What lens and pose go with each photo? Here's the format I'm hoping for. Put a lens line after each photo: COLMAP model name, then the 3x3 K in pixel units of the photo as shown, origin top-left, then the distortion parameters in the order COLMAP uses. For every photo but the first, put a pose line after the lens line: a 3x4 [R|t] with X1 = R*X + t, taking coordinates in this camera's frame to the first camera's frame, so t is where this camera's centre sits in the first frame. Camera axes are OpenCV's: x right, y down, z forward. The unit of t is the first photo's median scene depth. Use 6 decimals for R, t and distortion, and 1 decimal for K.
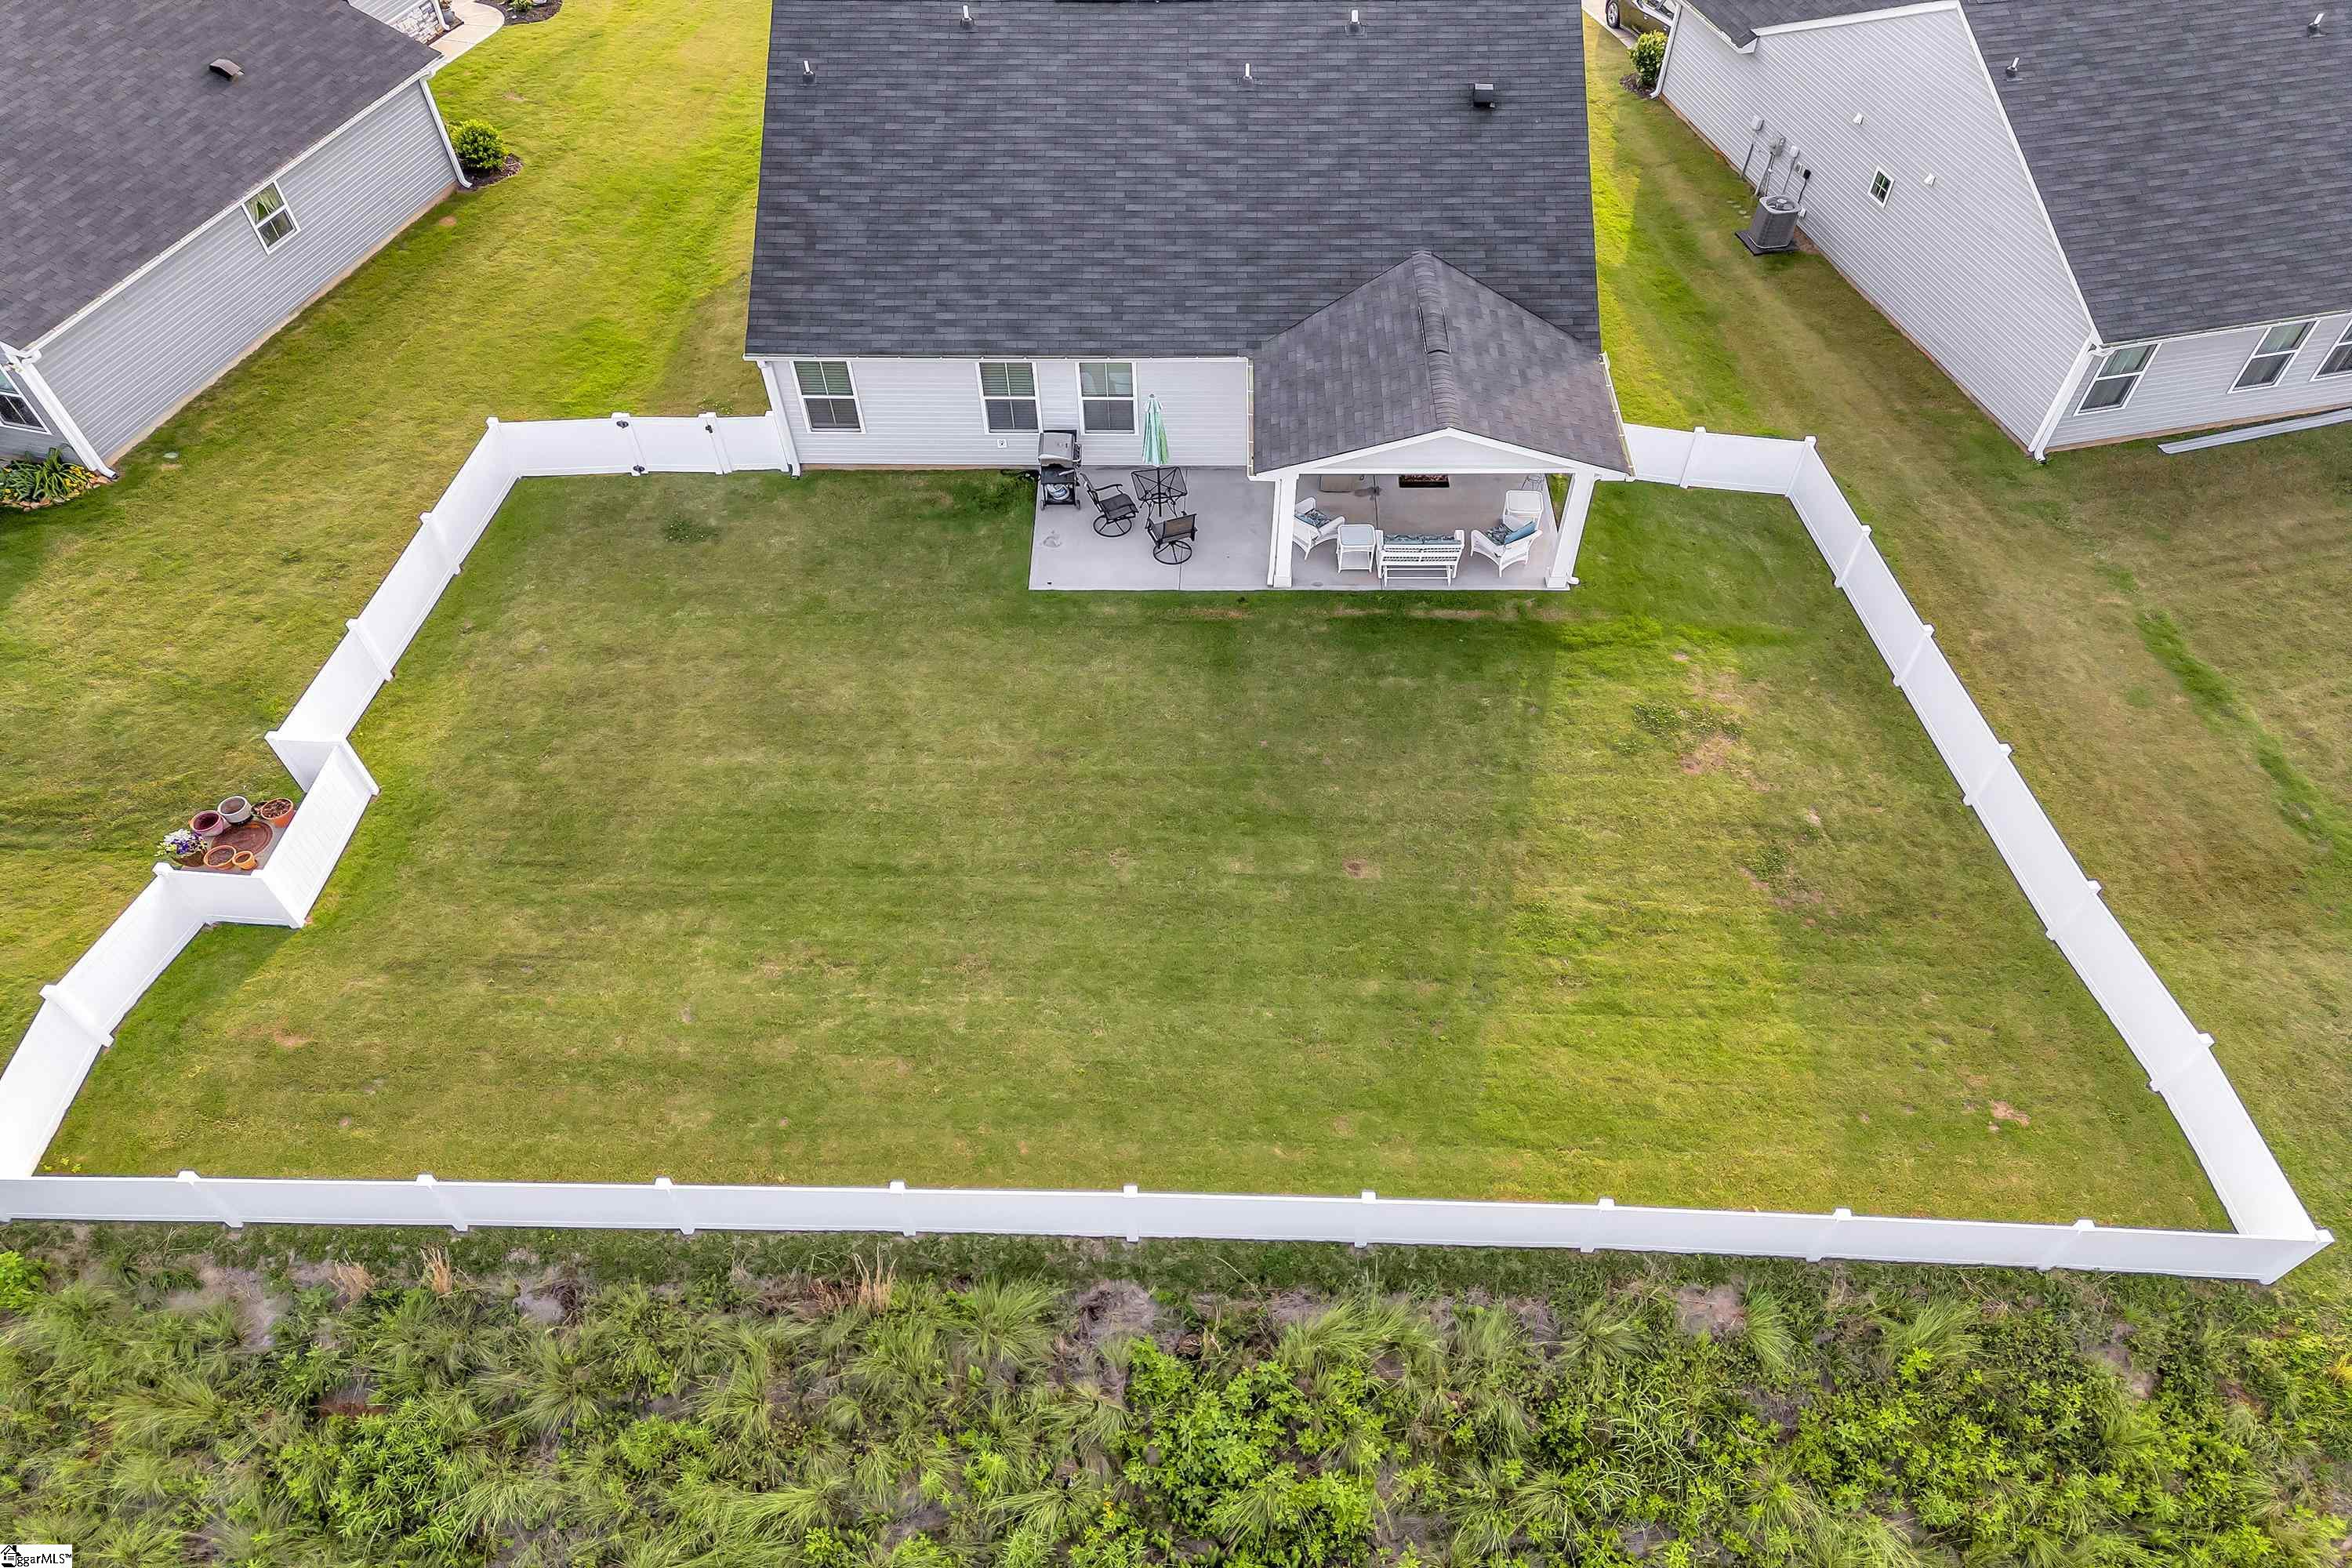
lens RADIAL K [[1643.5, 0, 1176.0], [0, 1643.5, 784.0], [0, 0, 1]] dist [-0.008366, -0.002733]
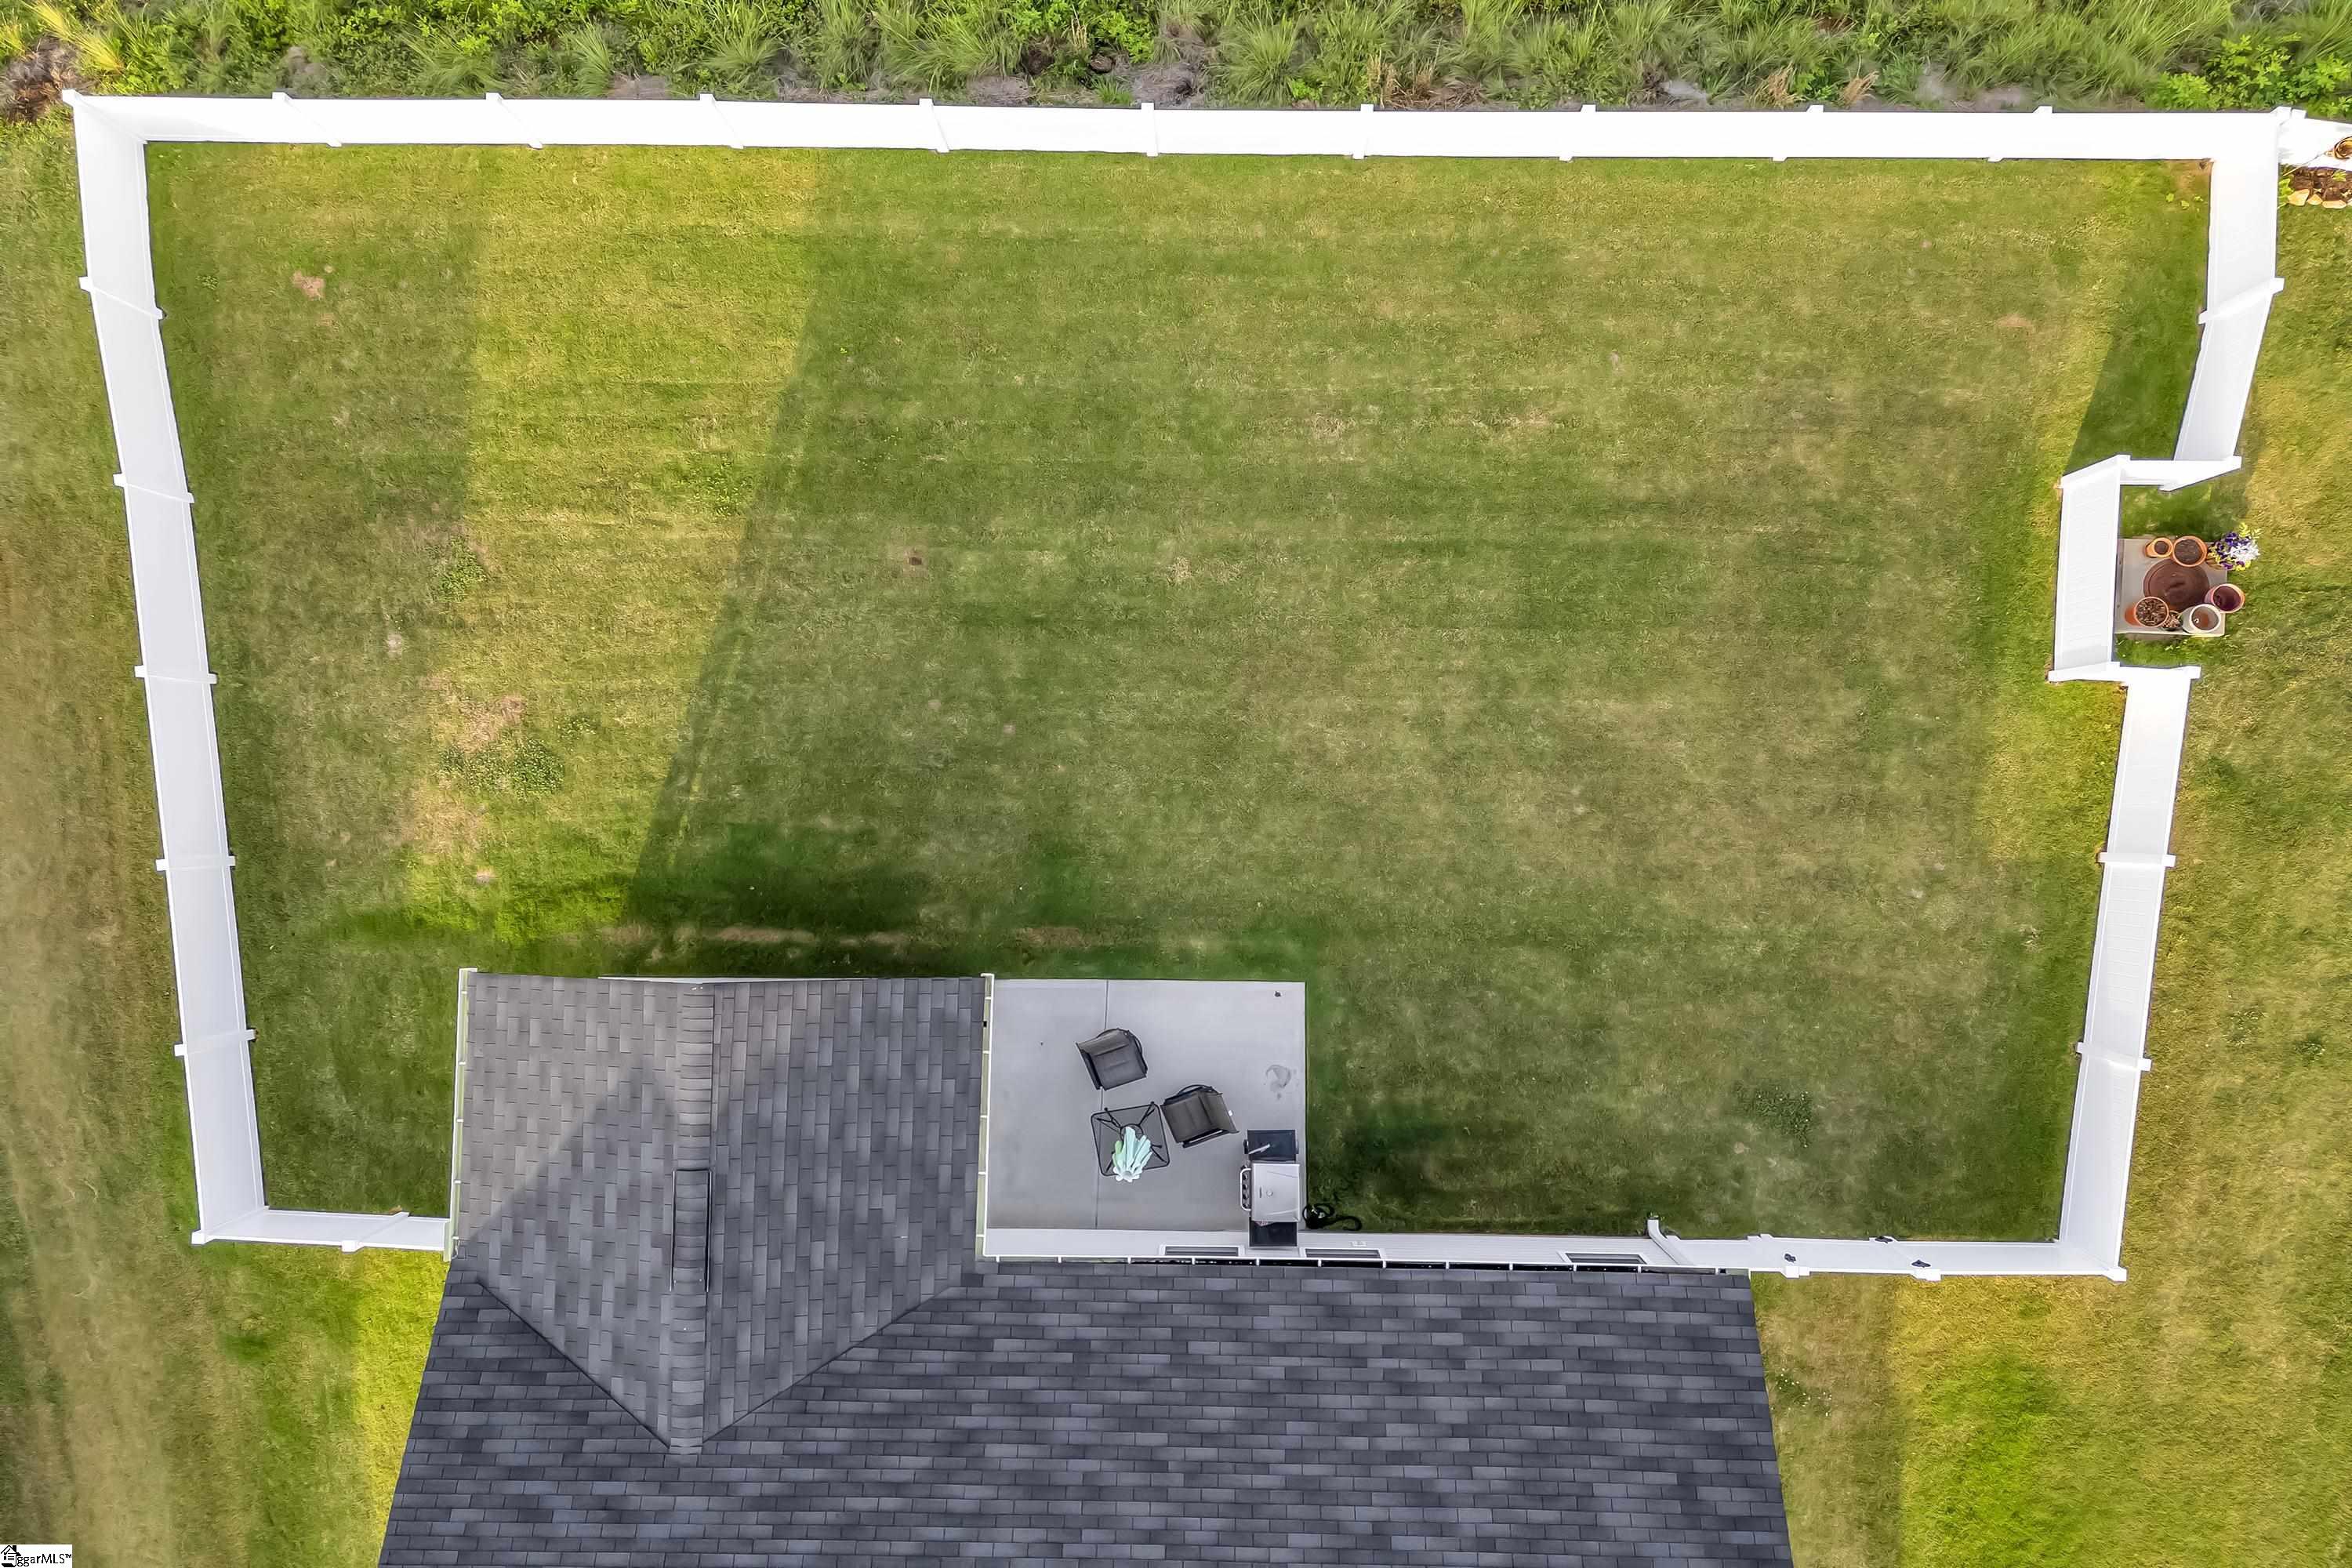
lens RADIAL K [[1595.8, 0, 1232.4], [0, 1595.8, 783.9], [0, 0, 1]] dist [0.002315, -0.004918]
pose [[-0.999807, 0.009522, 0.017172, -0.071011], [0.005234, -0.713688, 0.700444, -0.582604], [0.018925, 0.700399, 0.713501, 0.412987]]
